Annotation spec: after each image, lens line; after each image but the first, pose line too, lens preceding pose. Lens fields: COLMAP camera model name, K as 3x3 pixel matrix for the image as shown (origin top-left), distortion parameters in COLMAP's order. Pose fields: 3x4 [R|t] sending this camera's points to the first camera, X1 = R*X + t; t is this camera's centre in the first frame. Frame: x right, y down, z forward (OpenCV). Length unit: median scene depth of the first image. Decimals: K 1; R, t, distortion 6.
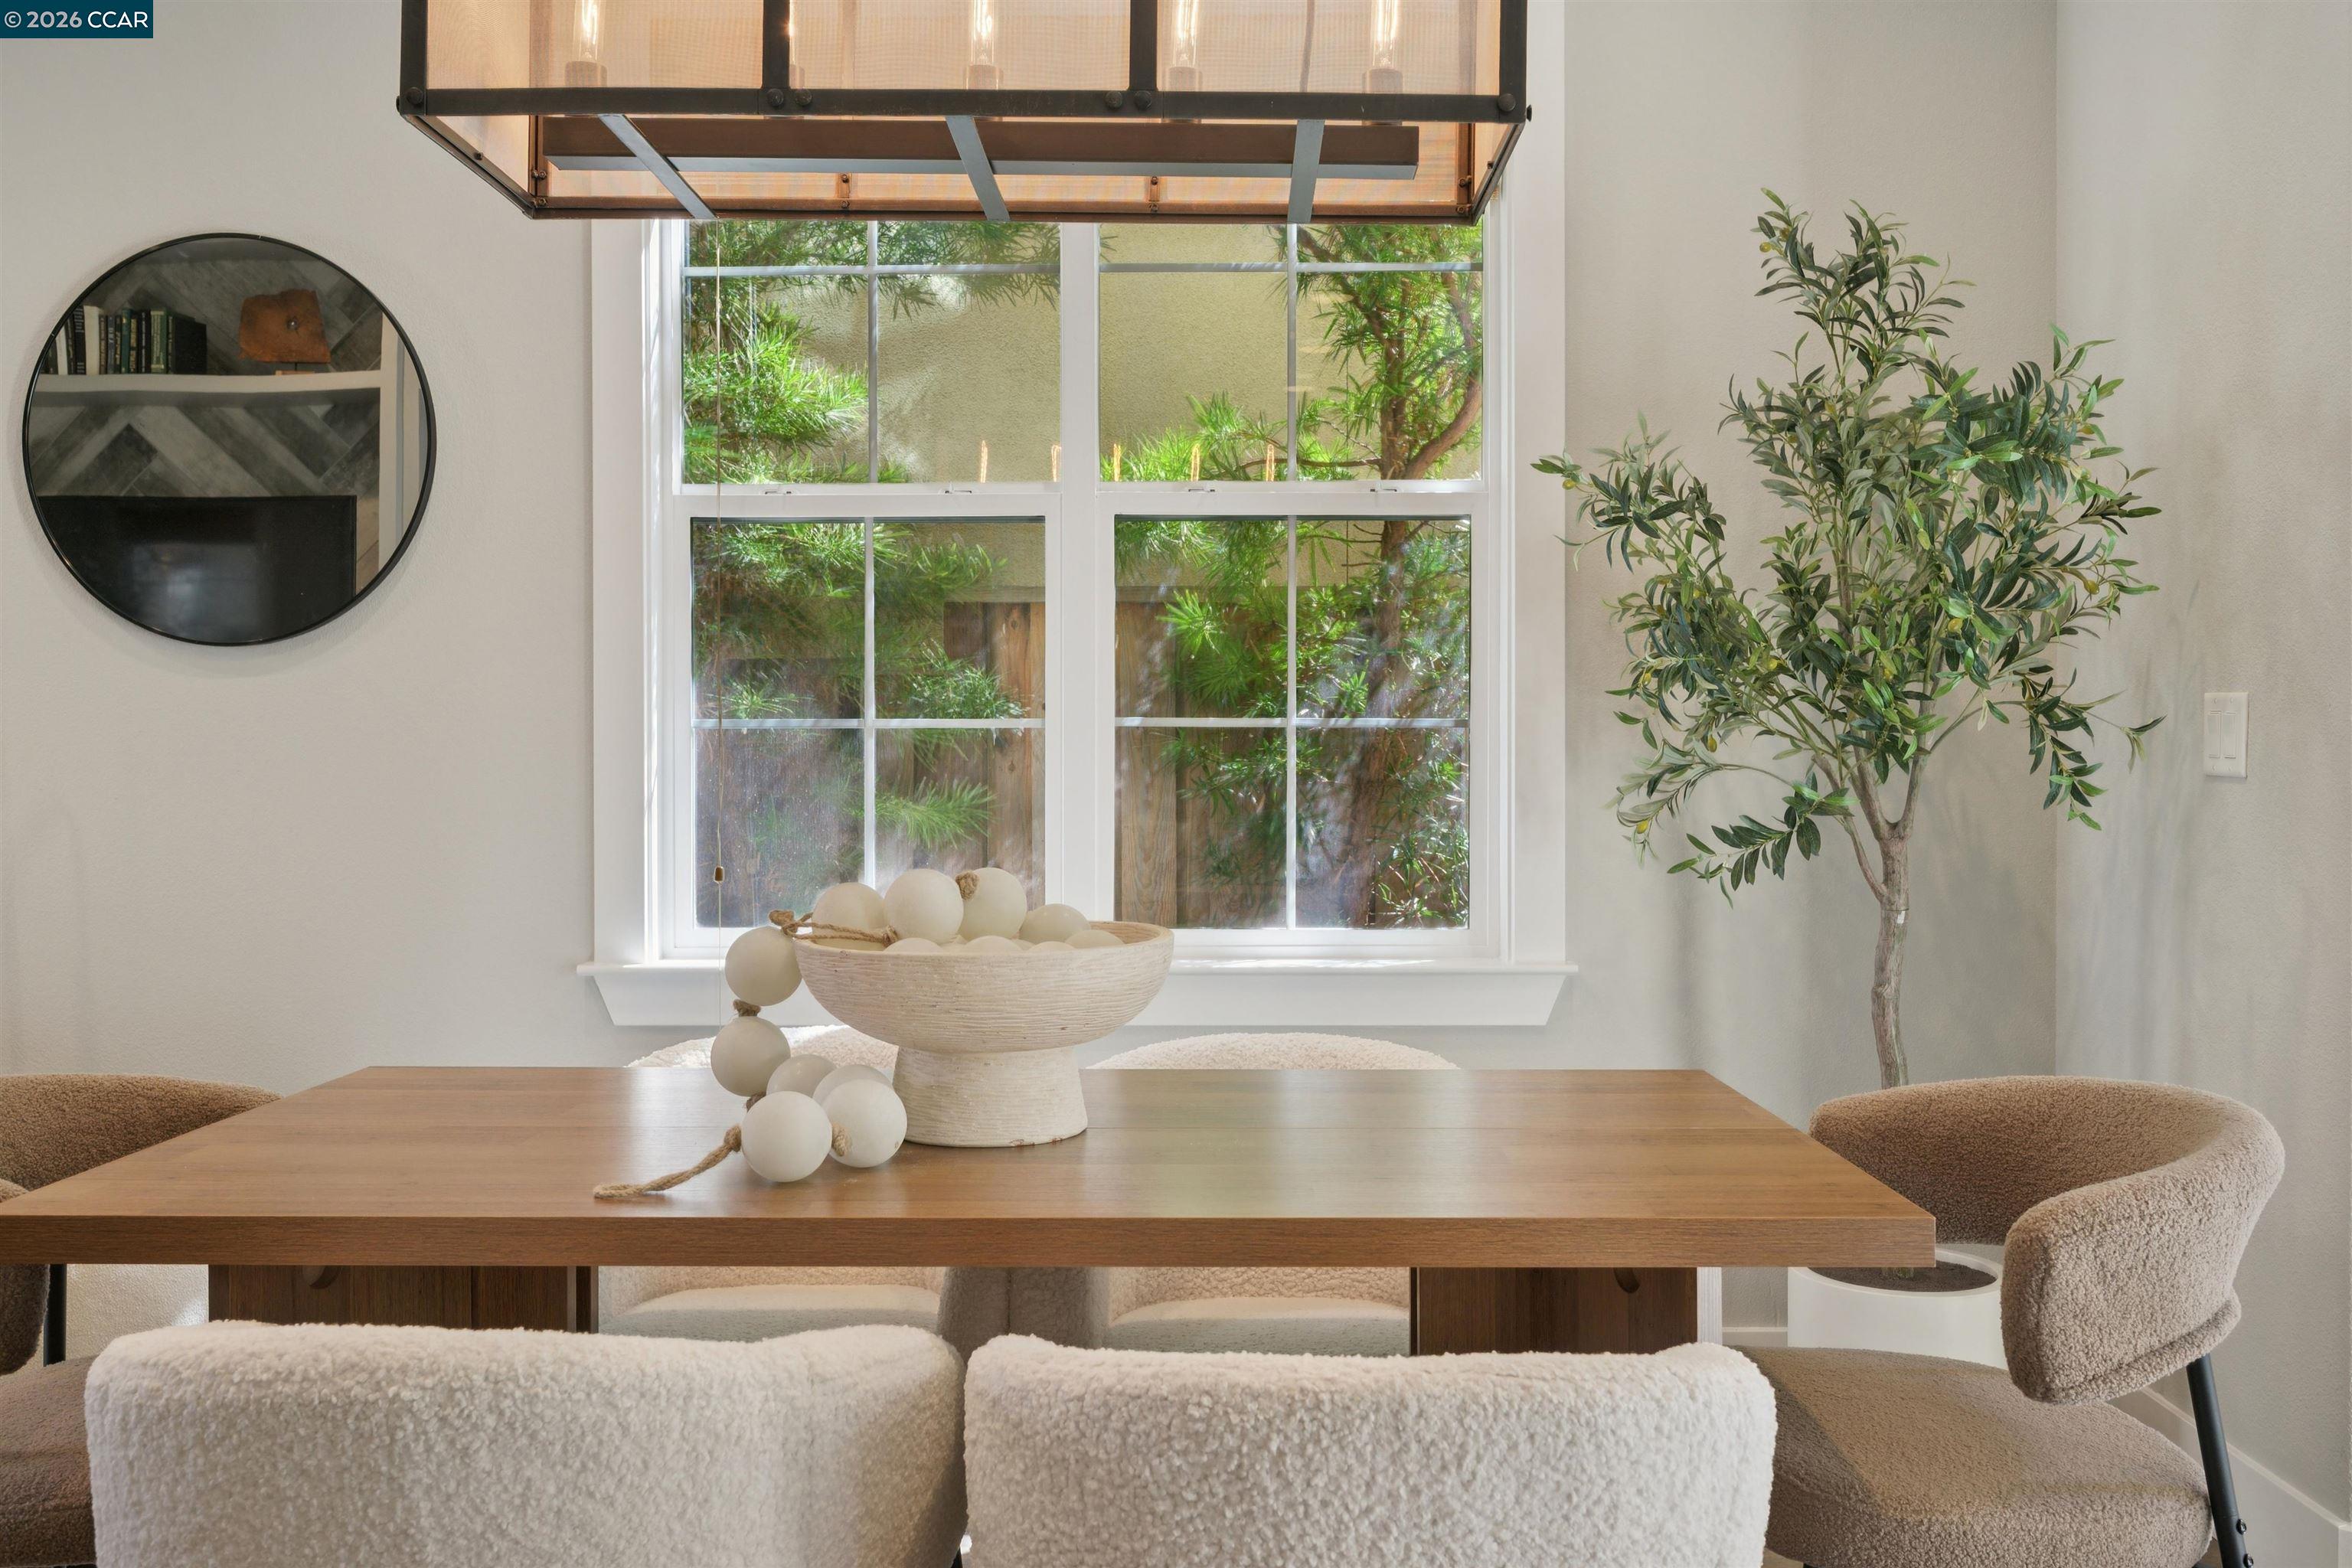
lens RADIAL K [[2037.3, 0, 1176.0], [0, 2037.3, 784.0], [0, 0, 1]] dist [0.003655, 0.001541]
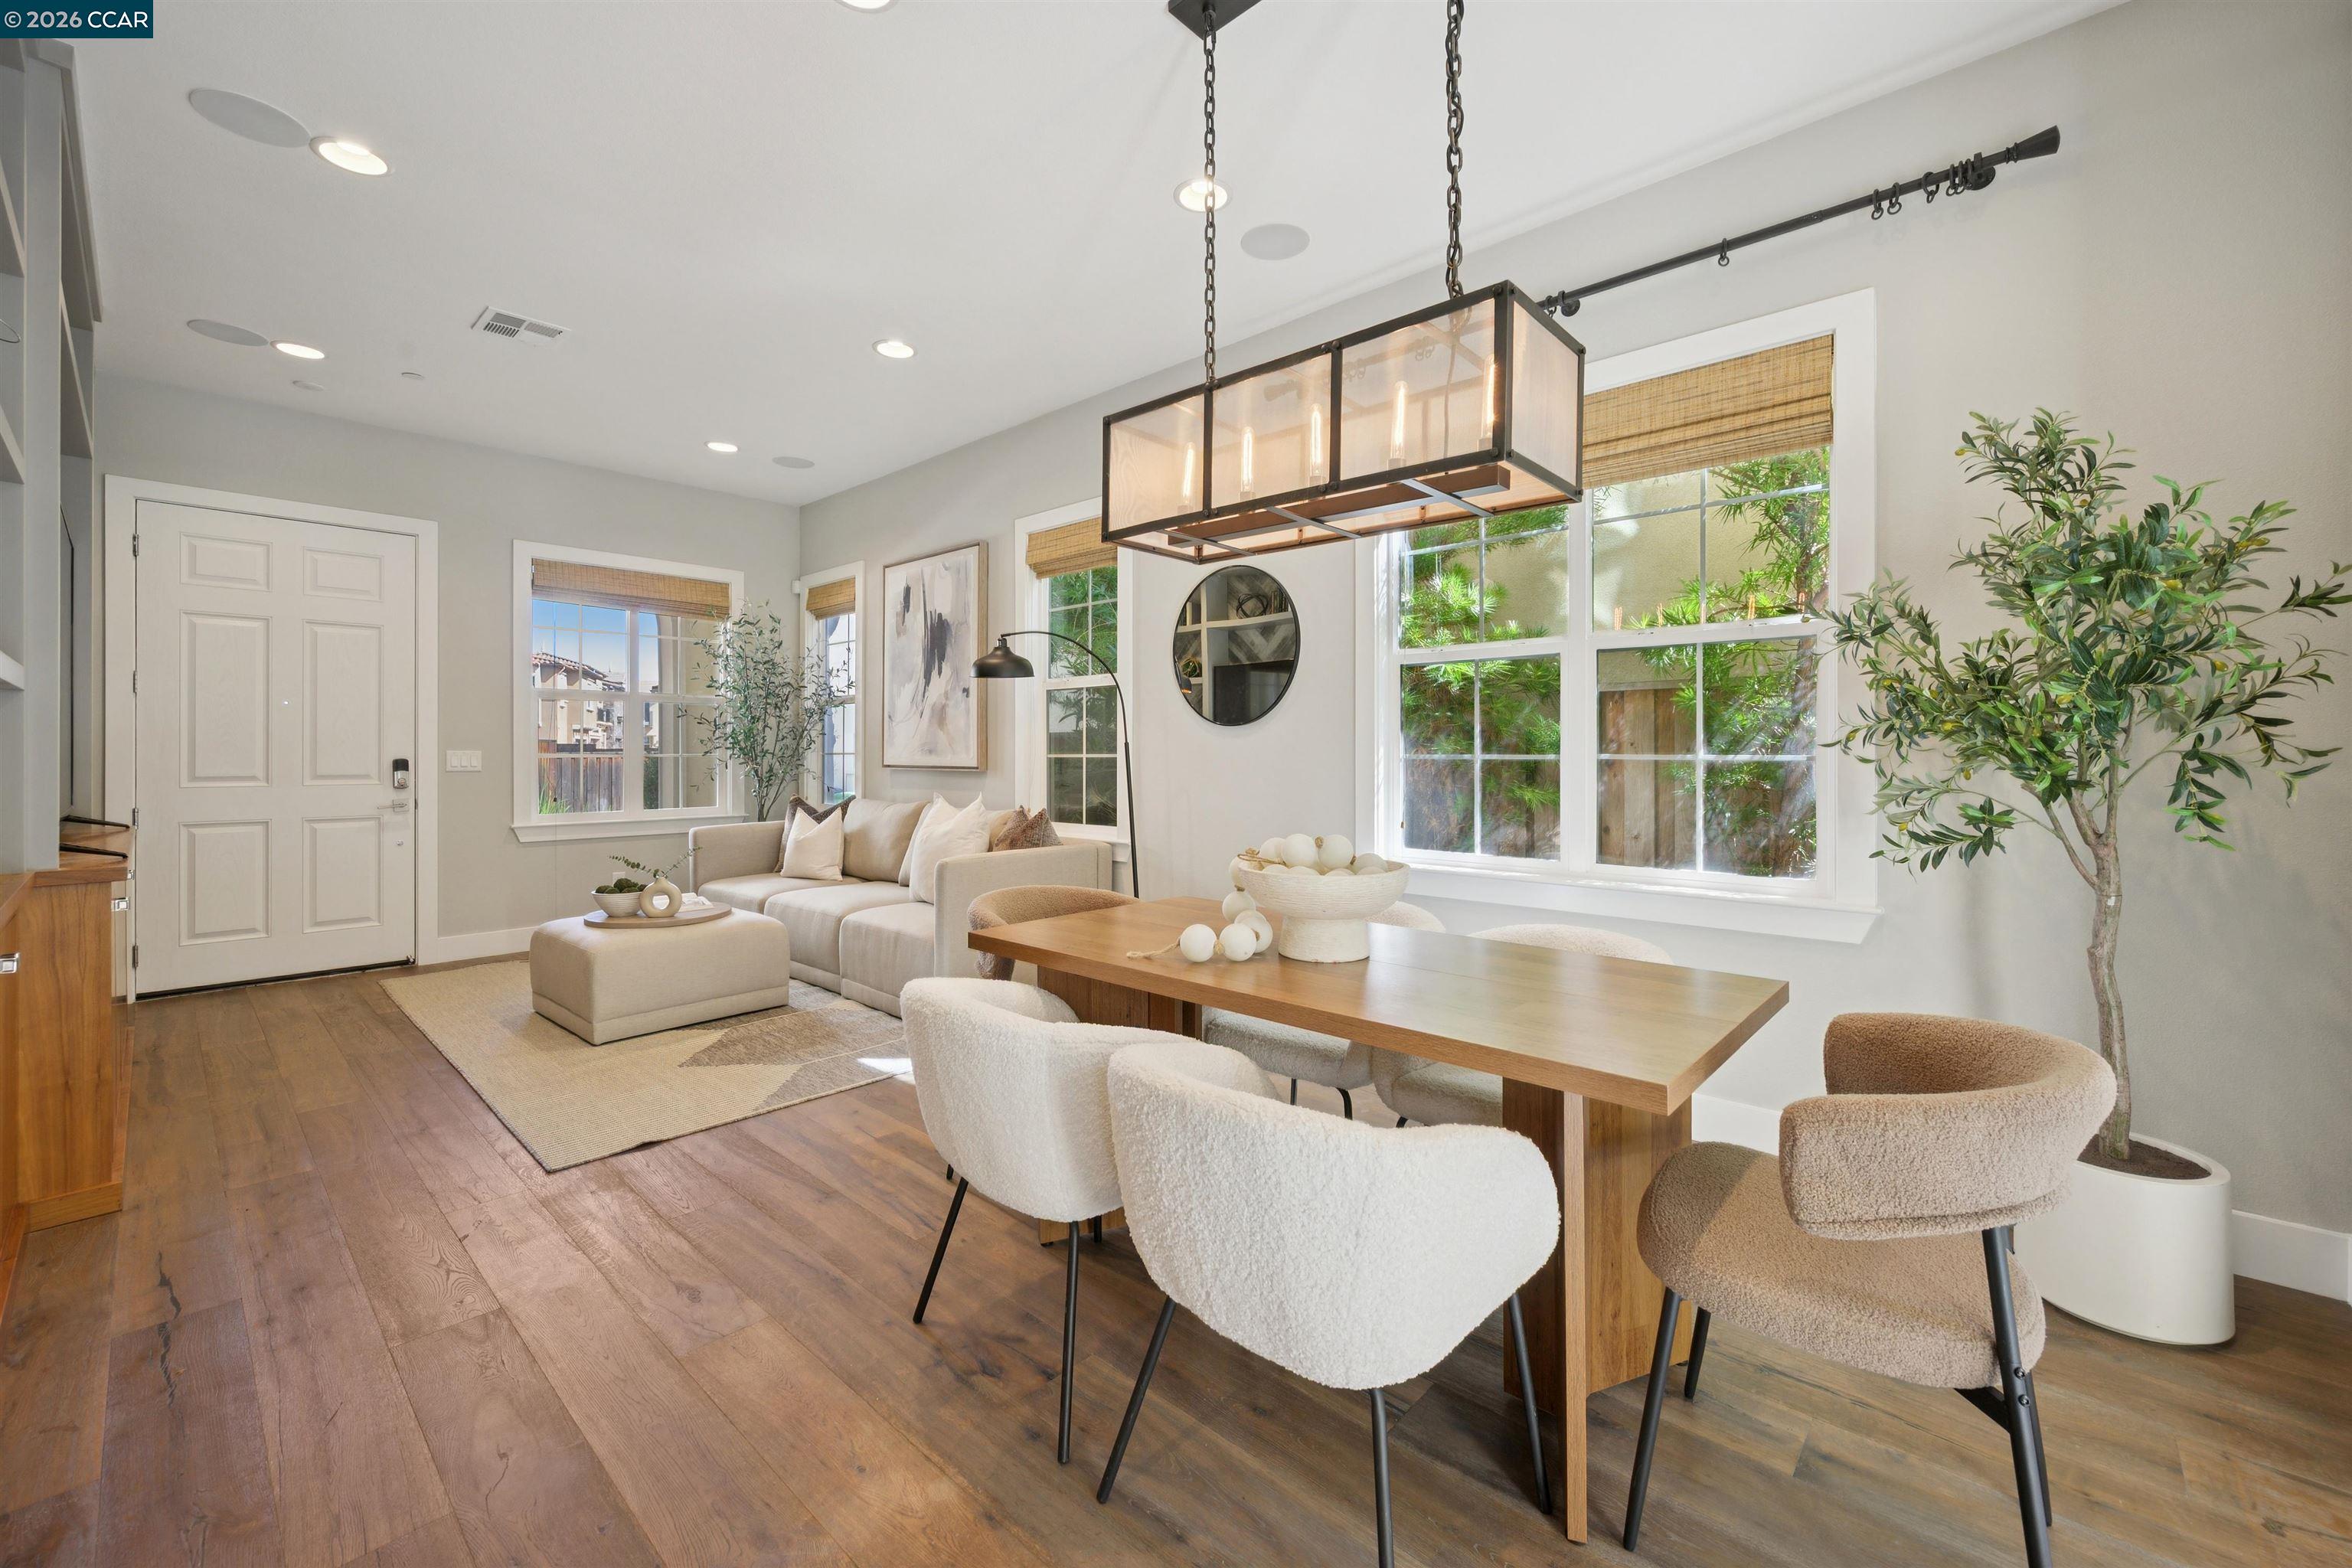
lens RADIAL K [[935.0, 0, 1182.3], [0, 935.0, 755.4], [0, 0, 1]] dist [-0.000268, 0.000025]
pose [[0.748139, 0.002838, -0.663536, 0.301422], [-0.010598, 0.999914, -0.007672, -0.023253], [0.663457, 0.012772, 0.748105, 0.088531]]
